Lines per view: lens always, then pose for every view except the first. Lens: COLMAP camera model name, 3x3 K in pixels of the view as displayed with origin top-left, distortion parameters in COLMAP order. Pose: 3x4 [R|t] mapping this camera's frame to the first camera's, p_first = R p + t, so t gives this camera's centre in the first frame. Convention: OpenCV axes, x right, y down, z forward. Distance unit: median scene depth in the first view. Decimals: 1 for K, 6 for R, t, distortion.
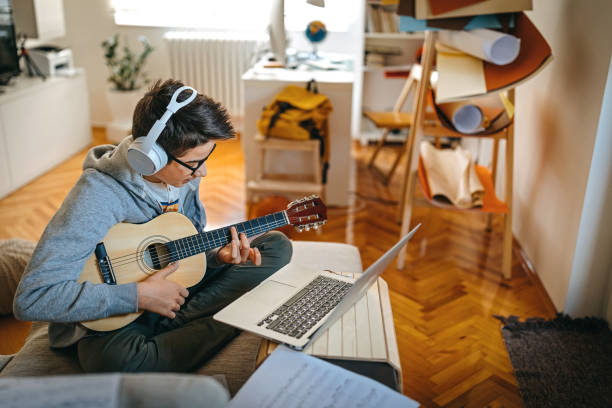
lens RADIAL K [[581.5, 0, 306.0], [0, 581.5, 204.0], [0, 0, 1]] dist [-0.002089, 0.000347]
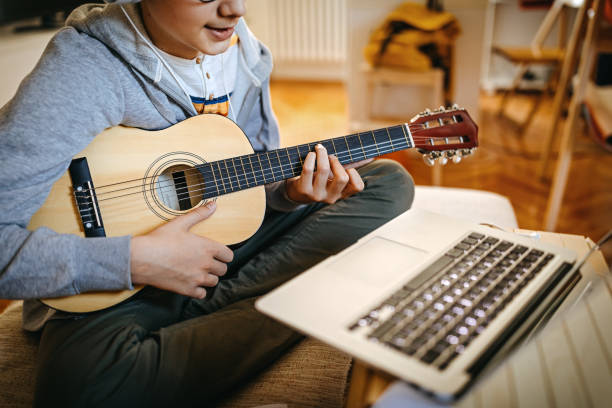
lens RADIAL K [[581.5, 0, 306.0], [0, 581.5, 204.0], [0, 0, 1]] dist [-0.002089, 0.000347]
pose [[0.983345, 0.035757, -0.178195, -0.030552], [-0.025245, 0.997824, 0.060914, 0.068008], [0.179985, -0.055401, 0.982108, 0.451893]]
